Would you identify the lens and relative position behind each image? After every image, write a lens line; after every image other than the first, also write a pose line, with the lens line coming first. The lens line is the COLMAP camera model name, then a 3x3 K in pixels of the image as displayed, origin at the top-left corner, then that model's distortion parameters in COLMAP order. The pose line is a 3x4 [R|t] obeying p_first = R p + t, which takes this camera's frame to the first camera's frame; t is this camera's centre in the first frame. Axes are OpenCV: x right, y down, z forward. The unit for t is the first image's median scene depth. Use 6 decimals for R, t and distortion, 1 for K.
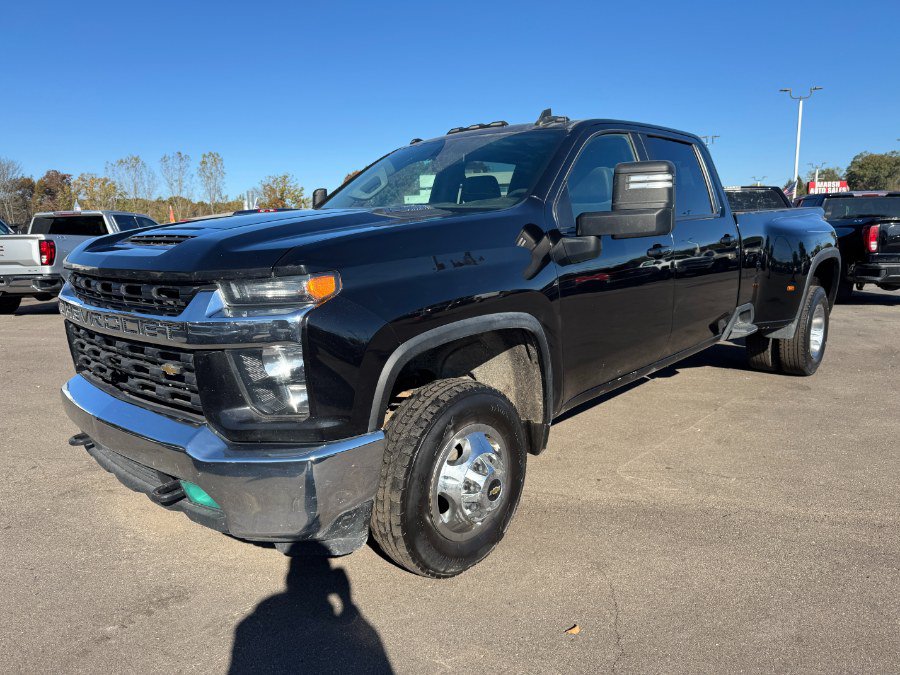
lens RADIAL K [[646.2, 0, 450.4], [0, 646.2, 340.4], [0, 0, 1]] dist [0.001814, -0.004681]
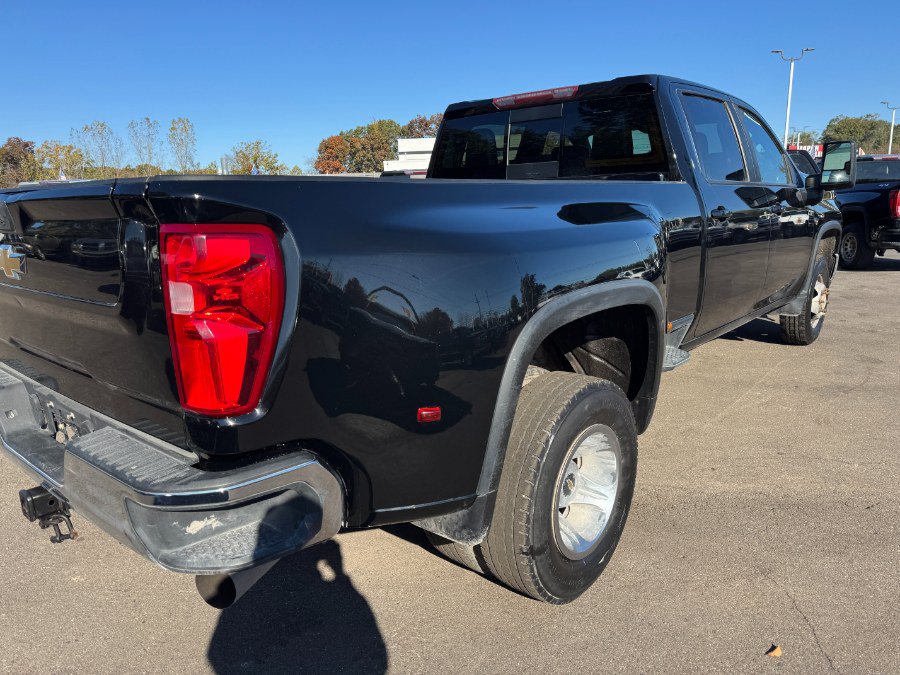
lens RADIAL K [[647.0, 0, 448.7], [0, 647.0, 342.0], [0, 0, 1]] dist [-0.001983, 0.000686]
pose [[0.999350, -0.014528, 0.032989, -0.154136], [0.012822, 0.998598, 0.051364, -0.016443], [-0.033689, -0.050908, 0.998135, 0.080268]]
